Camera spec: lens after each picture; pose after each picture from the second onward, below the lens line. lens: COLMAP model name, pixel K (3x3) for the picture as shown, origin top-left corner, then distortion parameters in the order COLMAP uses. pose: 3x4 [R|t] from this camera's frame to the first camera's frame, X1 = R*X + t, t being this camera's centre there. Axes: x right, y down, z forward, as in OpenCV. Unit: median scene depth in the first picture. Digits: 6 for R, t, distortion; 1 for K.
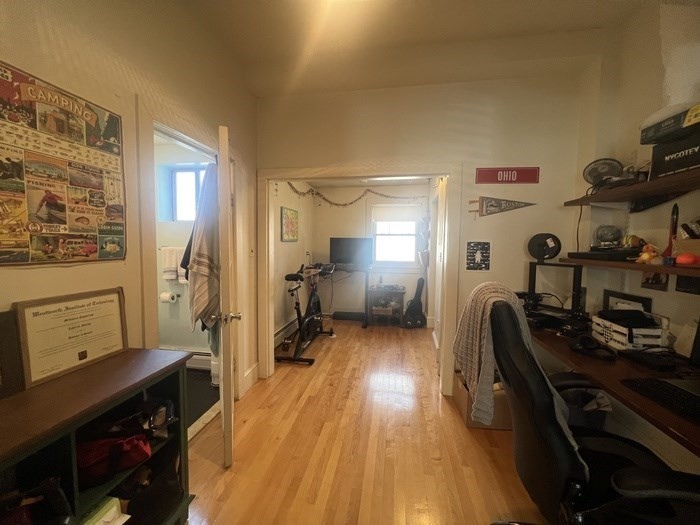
lens RADIAL K [[279.6, 0, 348.7], [0, 279.6, 260.4], [0, 0, 1]] dist [0.000327, 0.000051]
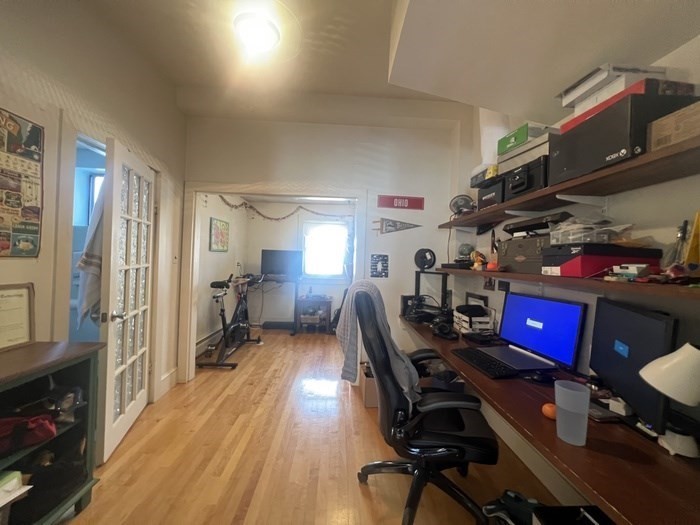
lens RADIAL K [[279.6, 0, 348.7], [0, 279.6, 260.4], [0, 0, 1]] dist [0.000327, 0.000051]
pose [[0.979832, 0.023335, 0.198456, 0.104356], [-0.011792, 0.998180, -0.059149, 0.039412], [-0.199475, 0.055616, 0.978323, -0.193973]]
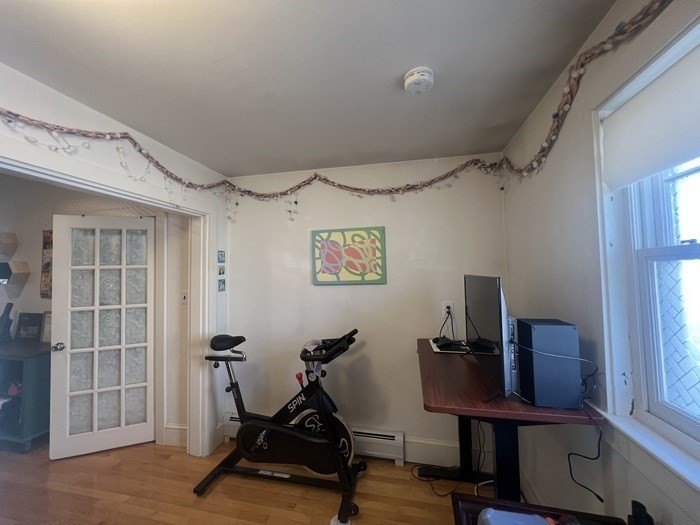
lens RADIAL K [[279.6, 0, 348.7], [0, 279.6, 260.4], [0, 0, 1]] dist [0.000327, 0.000051]
pose [[-0.056956, -0.051164, -0.997065, 0.722548], [-0.043043, 0.997883, -0.048747, -0.176122], [0.997448, 0.040141, -0.059038, 2.031223]]
